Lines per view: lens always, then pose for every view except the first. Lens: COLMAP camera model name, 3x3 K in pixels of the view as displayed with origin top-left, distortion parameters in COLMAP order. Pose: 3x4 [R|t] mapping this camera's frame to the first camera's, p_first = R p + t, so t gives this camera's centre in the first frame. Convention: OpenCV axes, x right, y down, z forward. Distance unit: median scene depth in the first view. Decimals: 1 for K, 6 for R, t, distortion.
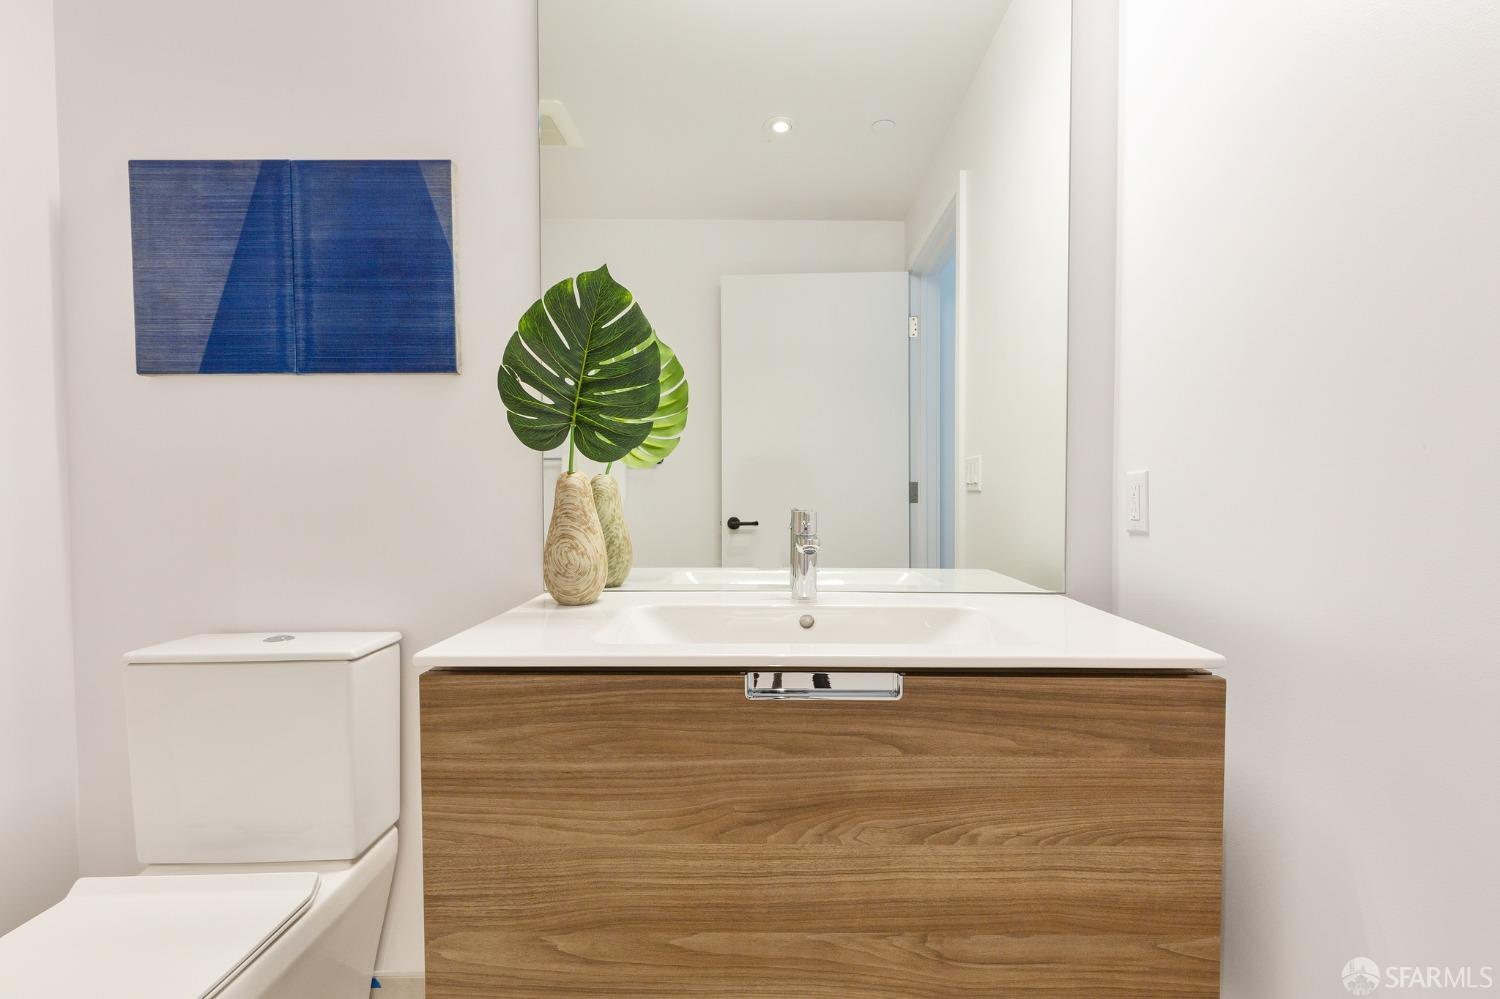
lens RADIAL K [[680.7, 0, 747.2], [0, 680.7, 506.2], [0, 0, 1]] dist [0.001805, 0.000284]
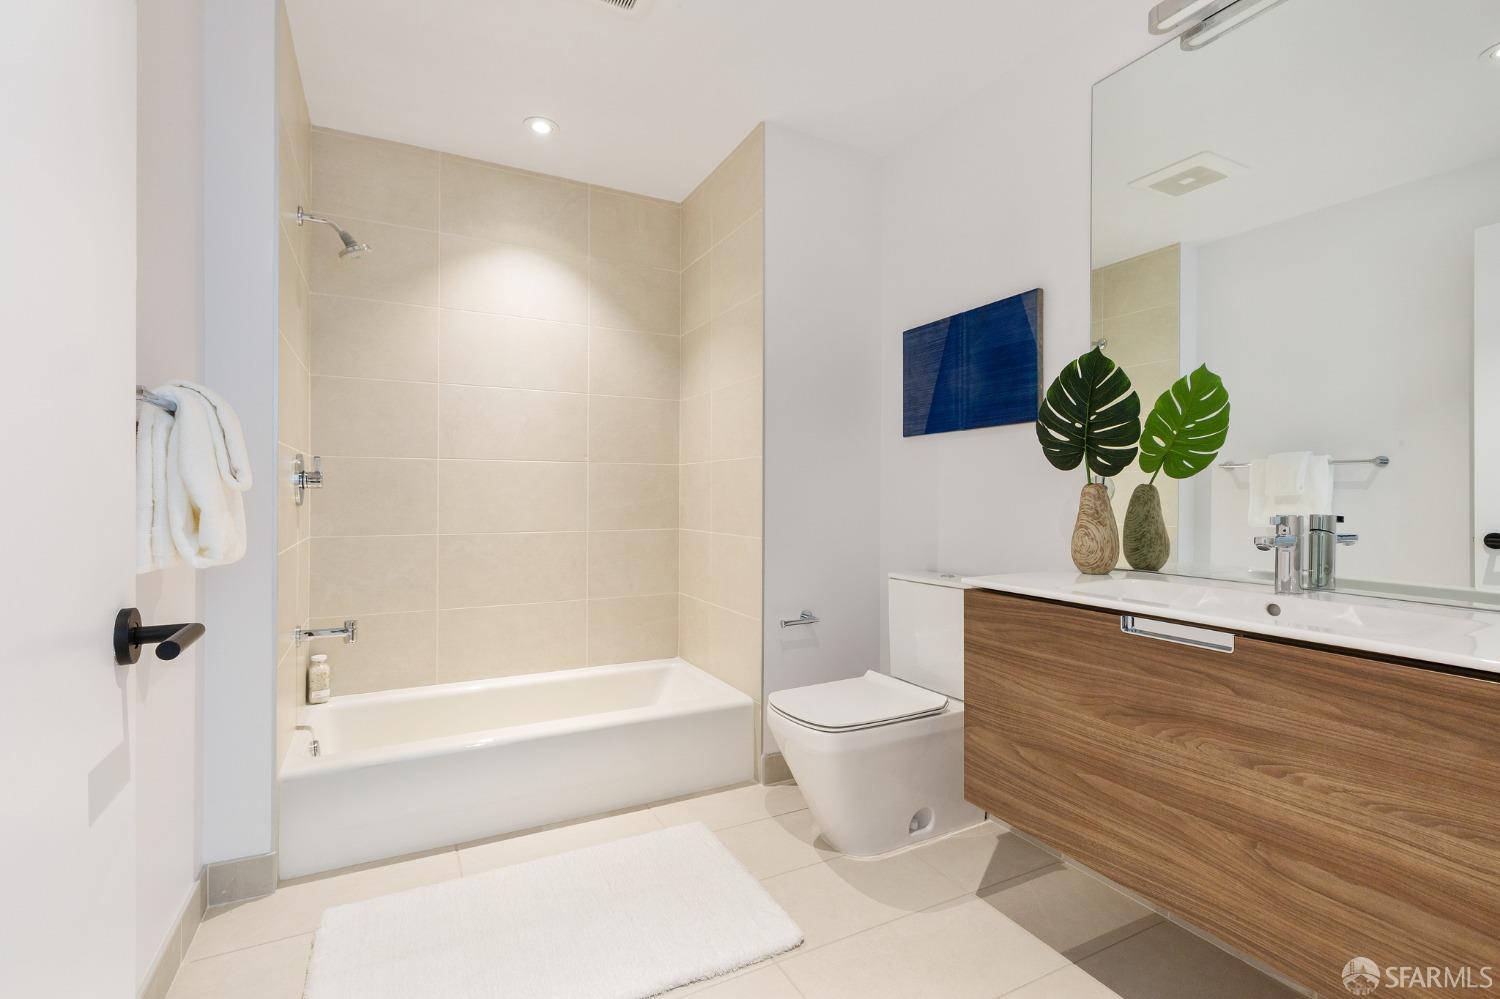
lens RADIAL K [[680.7, 0, 747.2], [0, 680.7, 506.2], [0, 0, 1]] dist [0.001805, 0.000284]
pose [[0.460641, 0.017441, -0.887415, 0.954918], [-0.027551, 0.999606, 0.005345, 0.015195], [0.887159, 0.021987, 0.460940, -0.459764]]
